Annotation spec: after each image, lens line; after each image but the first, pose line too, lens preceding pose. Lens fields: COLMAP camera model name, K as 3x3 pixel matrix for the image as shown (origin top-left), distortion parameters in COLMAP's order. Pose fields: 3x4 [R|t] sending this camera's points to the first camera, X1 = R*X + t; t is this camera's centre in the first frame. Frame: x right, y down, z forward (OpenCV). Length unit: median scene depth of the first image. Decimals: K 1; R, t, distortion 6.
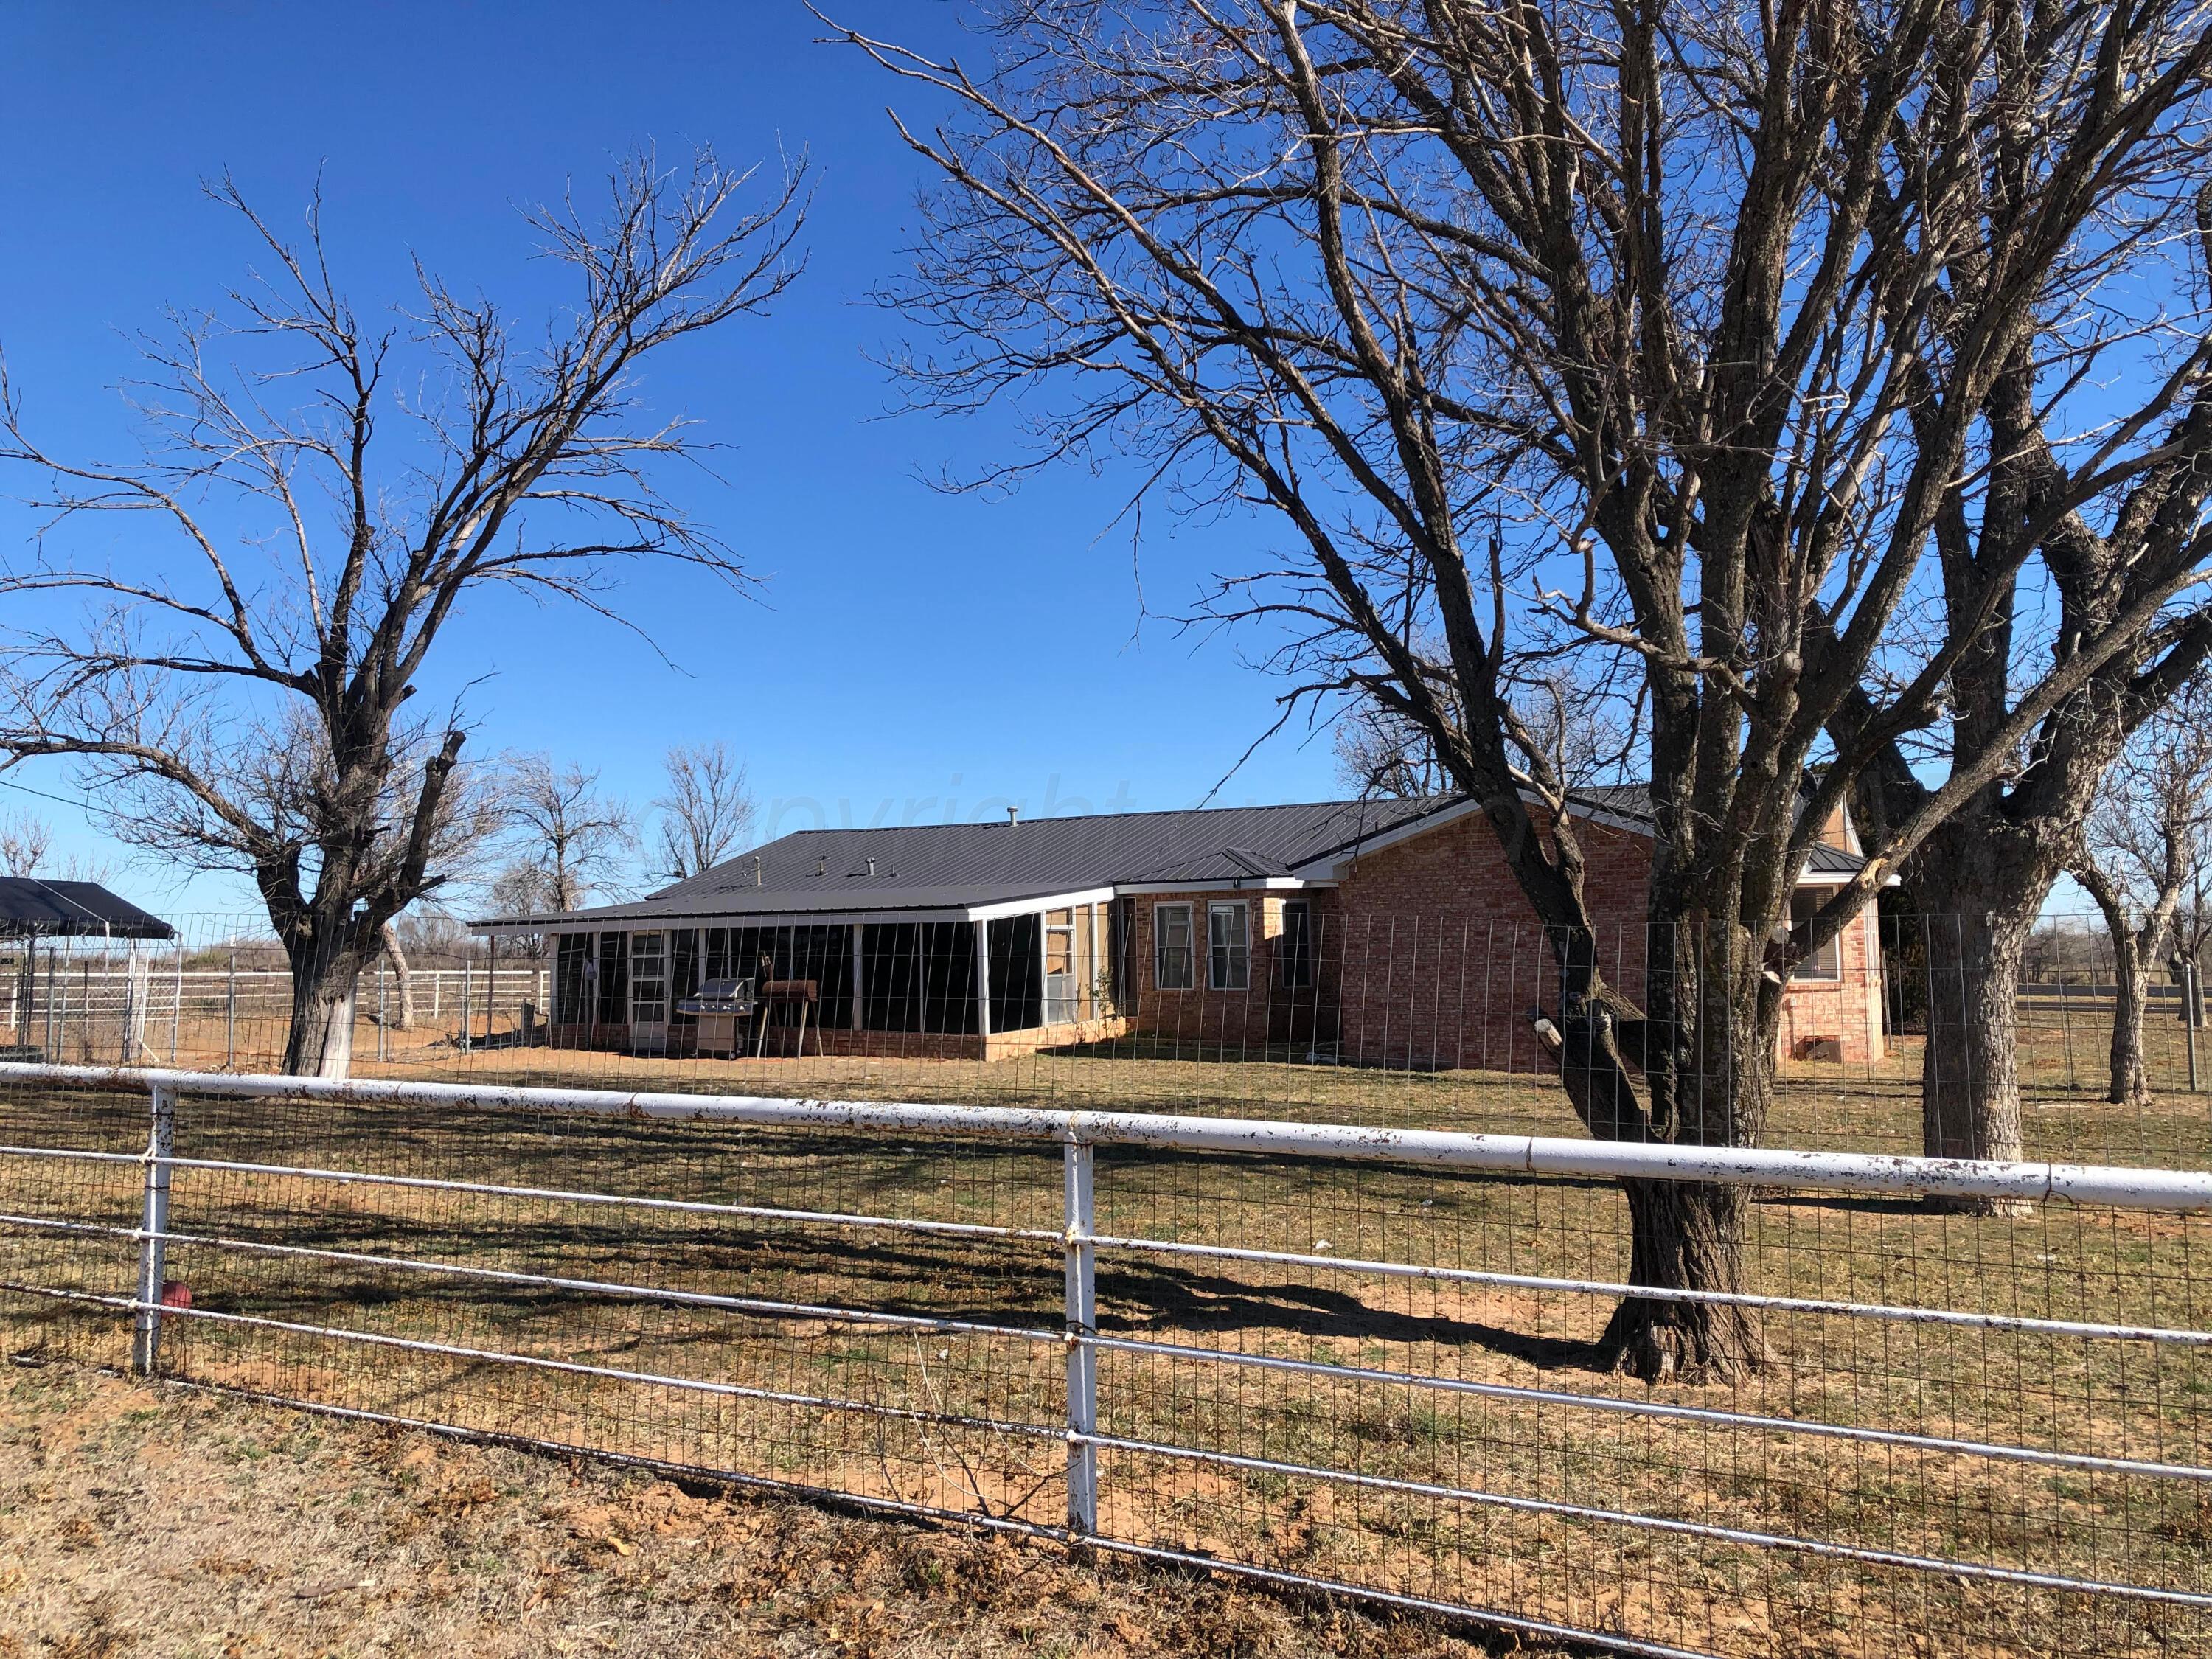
lens RADIAL K [[1611.1, 0, 1106.0], [0, 1611.1, 829.5], [0, 0, 1]] dist [0.005097, 0.000861]
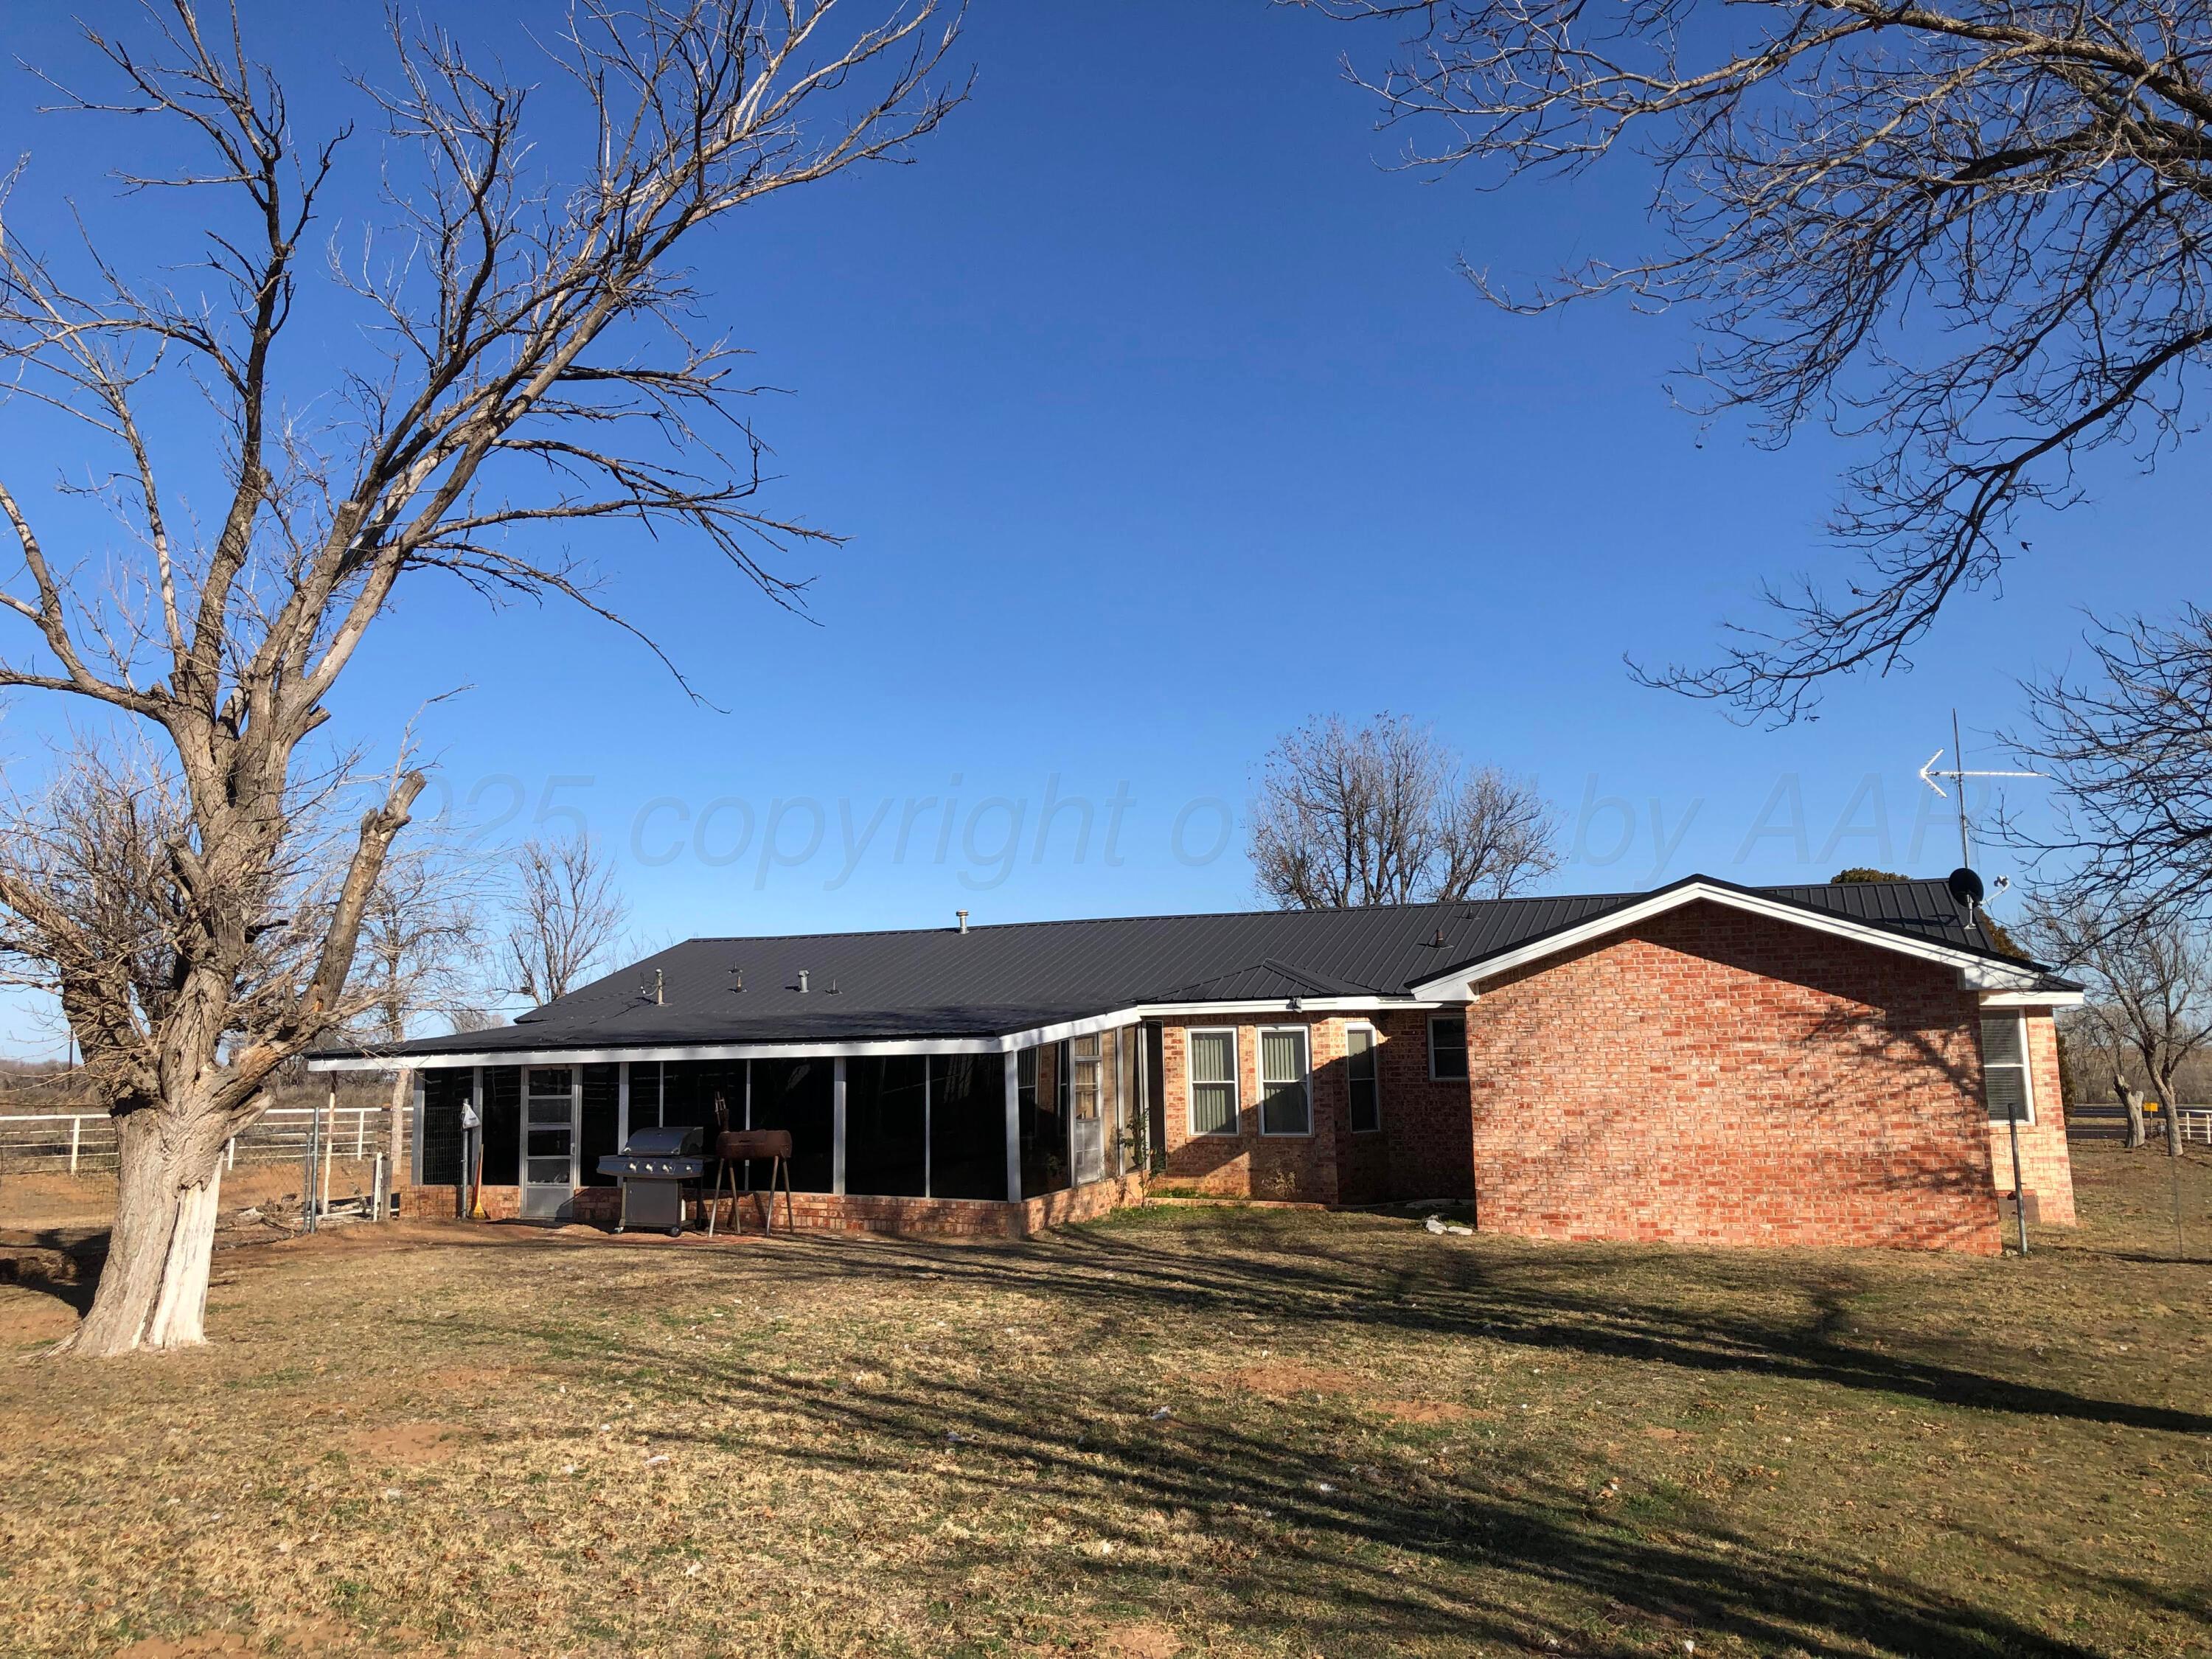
lens RADIAL K [[1519.1, 0, 964.8], [0, 1519.1, 843.5], [0, 0, 1]] dist [0.098385, -0.116797]
pose [[0.995691, 0.011035, 0.092076, -0.219453], [-0.004804, 0.997700, -0.067620, 0.008270], [-0.092611, 0.066886, 0.993453, 0.337505]]
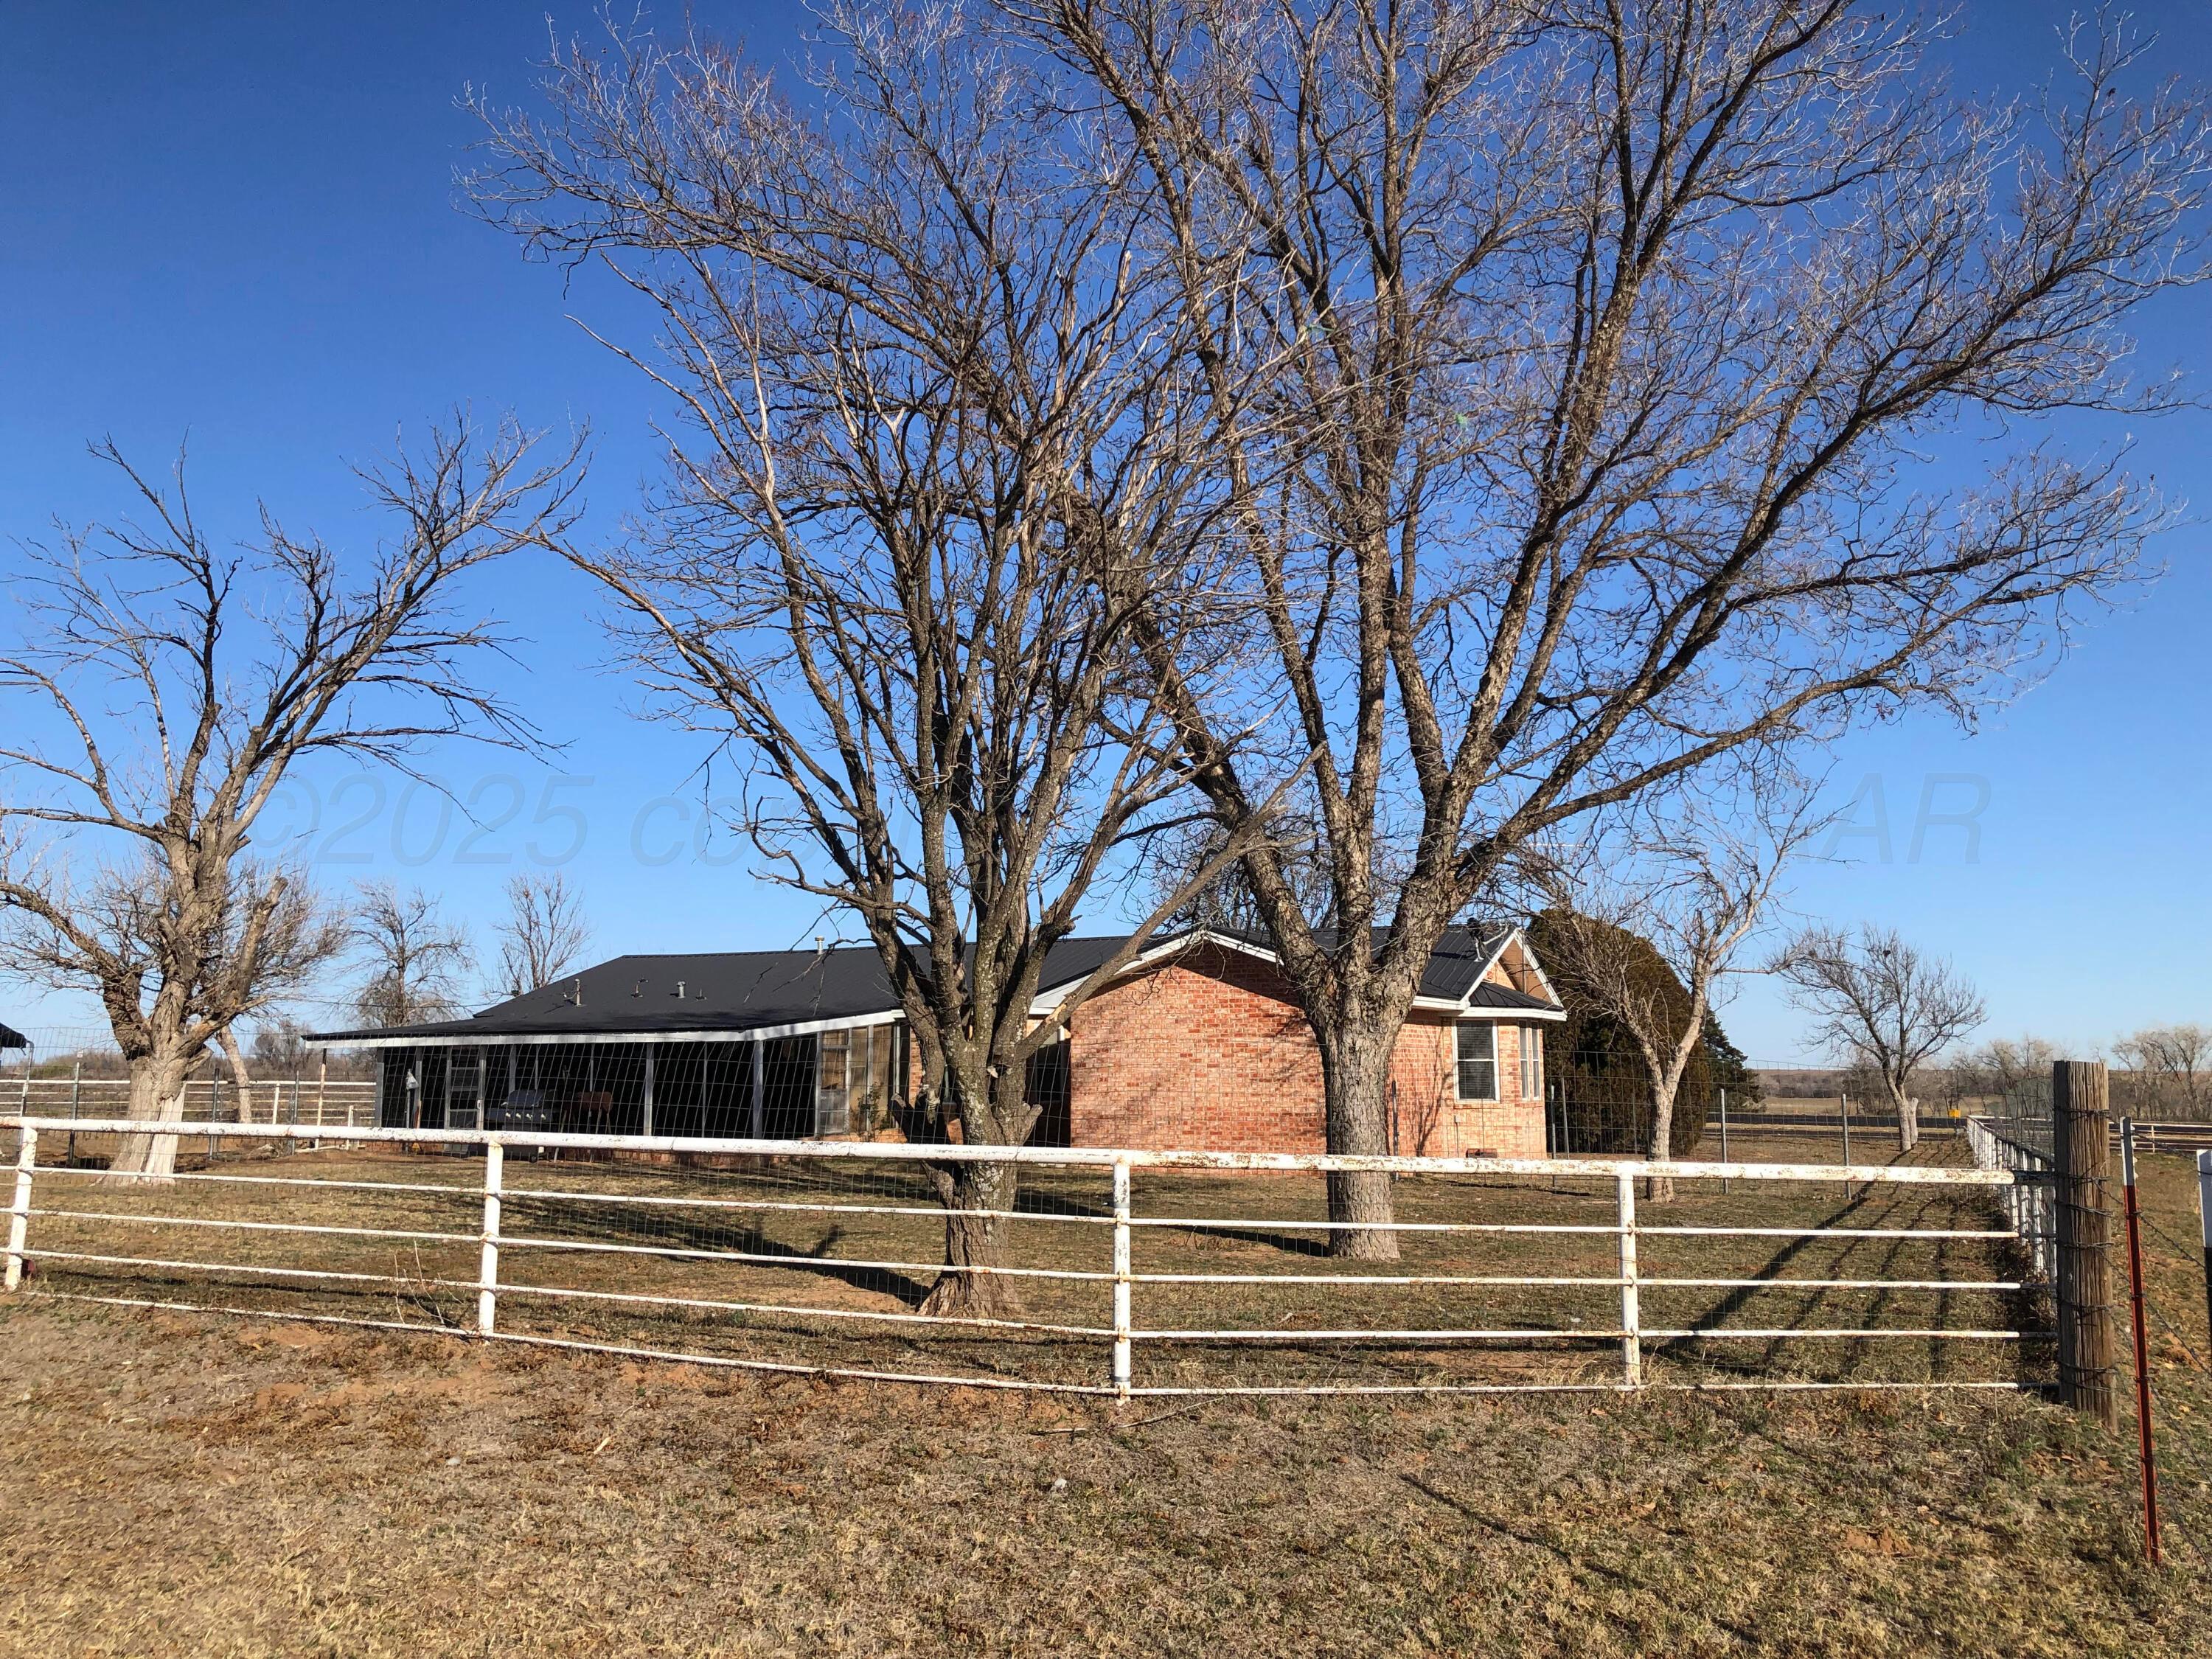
lens RADIAL K [[1695.1, 0, 1106.0], [0, 1695.1, 829.5], [0, 0, 1]] dist [0.042712, -0.008909]
pose [[0.999098, 0.018793, 0.038090, 0.159613], [-0.016119, 0.997463, -0.069333, -0.016164], [-0.039296, 0.068657, 0.996866, -0.295959]]
